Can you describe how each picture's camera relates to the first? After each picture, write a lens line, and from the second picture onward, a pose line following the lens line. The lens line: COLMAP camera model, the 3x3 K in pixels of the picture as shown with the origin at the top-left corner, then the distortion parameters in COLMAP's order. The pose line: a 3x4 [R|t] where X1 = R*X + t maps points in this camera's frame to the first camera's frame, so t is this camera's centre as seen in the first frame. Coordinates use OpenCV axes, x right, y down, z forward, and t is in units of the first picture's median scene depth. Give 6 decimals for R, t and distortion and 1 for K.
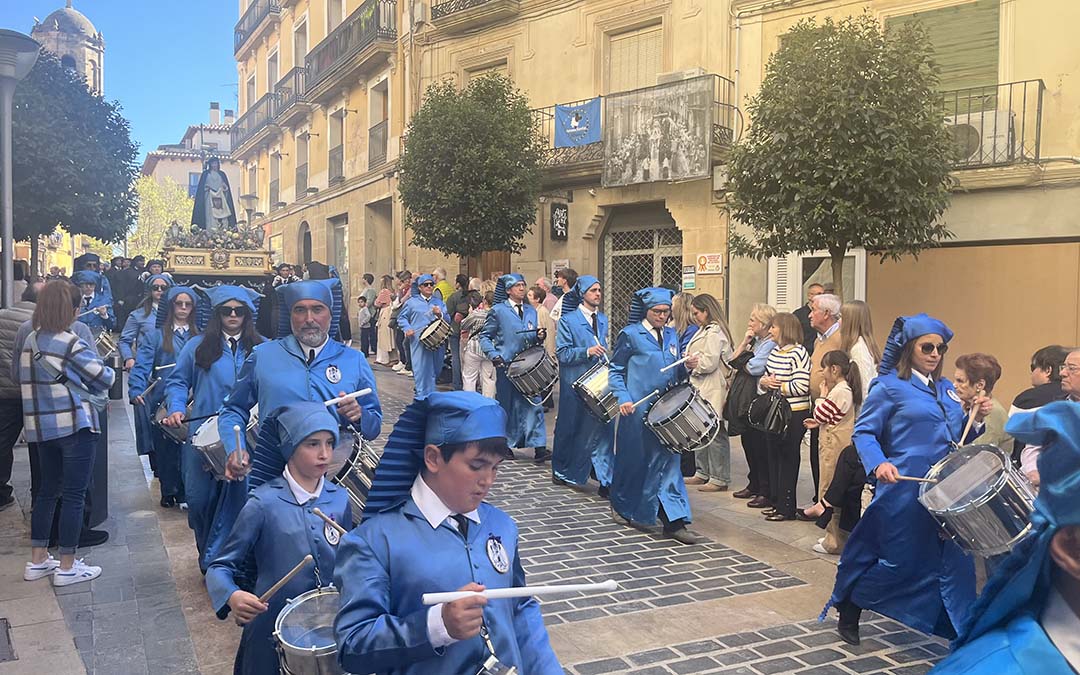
lens RADIAL K [[857.8, 0, 543.0], [0, 857.8, 341.6], [0, 0, 1]] dist [0.038449, -0.011724]
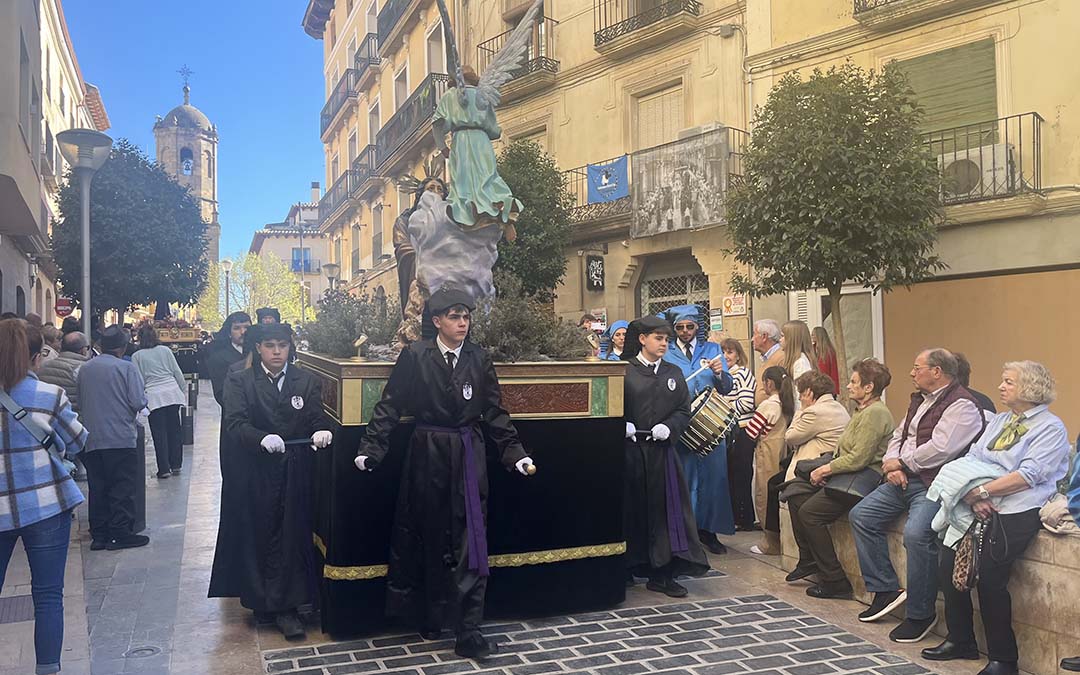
lens RADIAL K [[861.5, 0, 545.5], [0, 861.5, 347.3], [0, 0, 1]] dist [0.059121, -0.049680]
pose [[0.992510, -0.033811, -0.117388, 0.088022], [0.026131, 0.997454, -0.066352, 0.022859], [0.119332, 0.062787, 0.990867, -0.060098]]
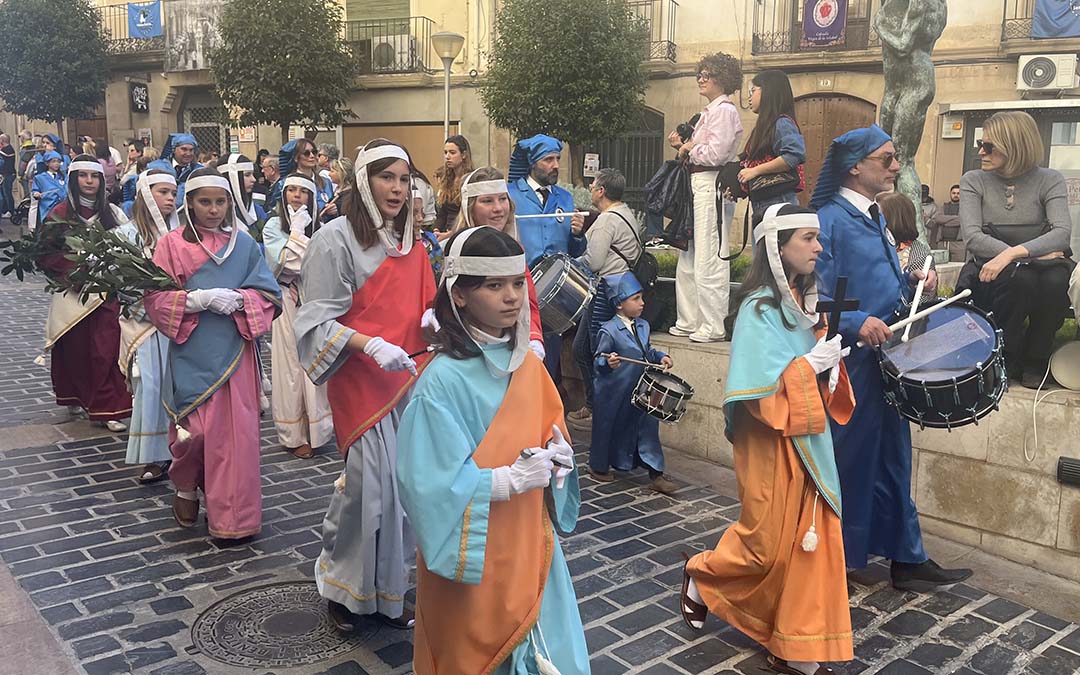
lens RADIAL K [[900.2, 0, 556.6], [0, 900.2, 341.8], [0, 0, 1]] dist [0.044704, -0.043213]
pose [[0.968894, -0.028858, 0.245786, 0.307236], [0.000202, 0.993270, 0.115825, 0.071537], [-0.247474, -0.112172, 0.962379, -0.548260]]
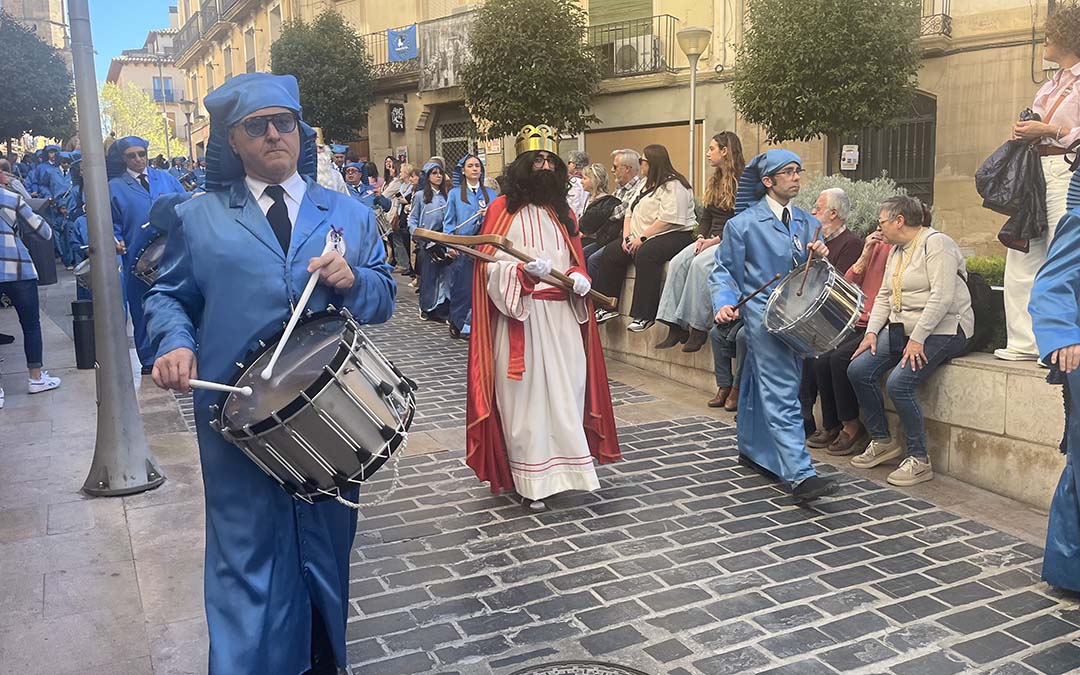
lens RADIAL K [[898.2, 0, 559.7], [0, 898.2, 331.5], [0, 0, 1]] dist [0.024691, 0.003674]
pose [[0.999540, -0.030340, 0.000272, 0.291864], [0.030162, 0.994564, 0.099660, 0.067509], [-0.003294, -0.099606, 0.995021, -0.489470]]
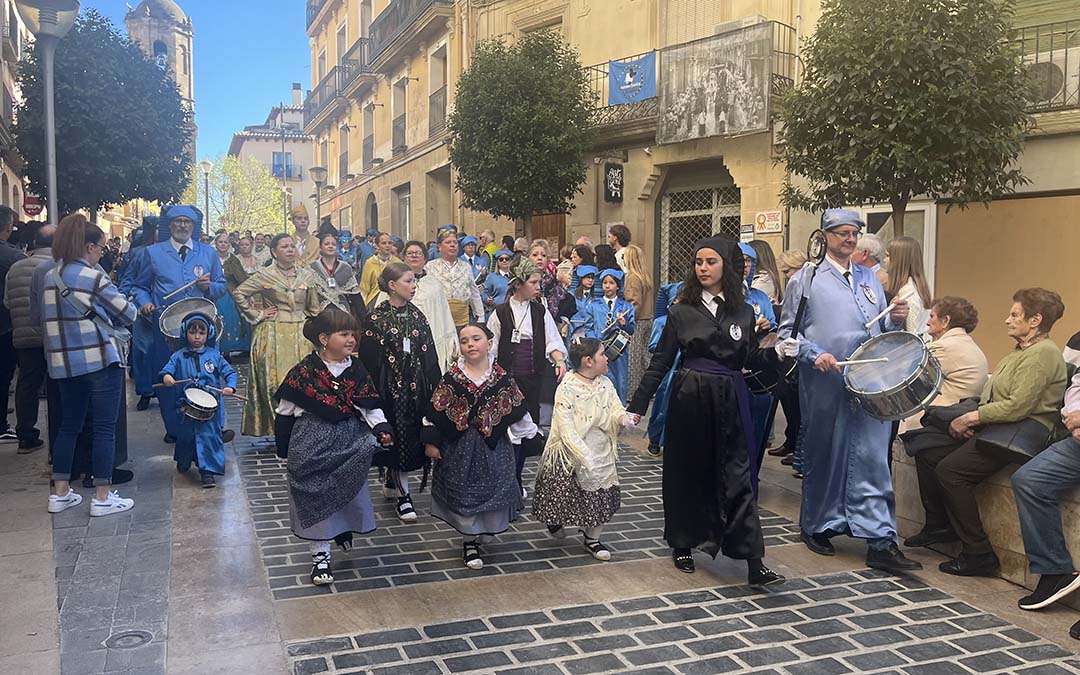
lens RADIAL K [[857.8, 0, 543.0], [0, 857.8, 341.6], [0, 0, 1]] dist [0.038449, -0.011724]
pose [[0.995342, 0.001646, -0.096397, 0.036691], [0.000705, 0.999703, 0.024347, 0.018490], [0.096409, -0.024302, 0.995045, 0.021297]]
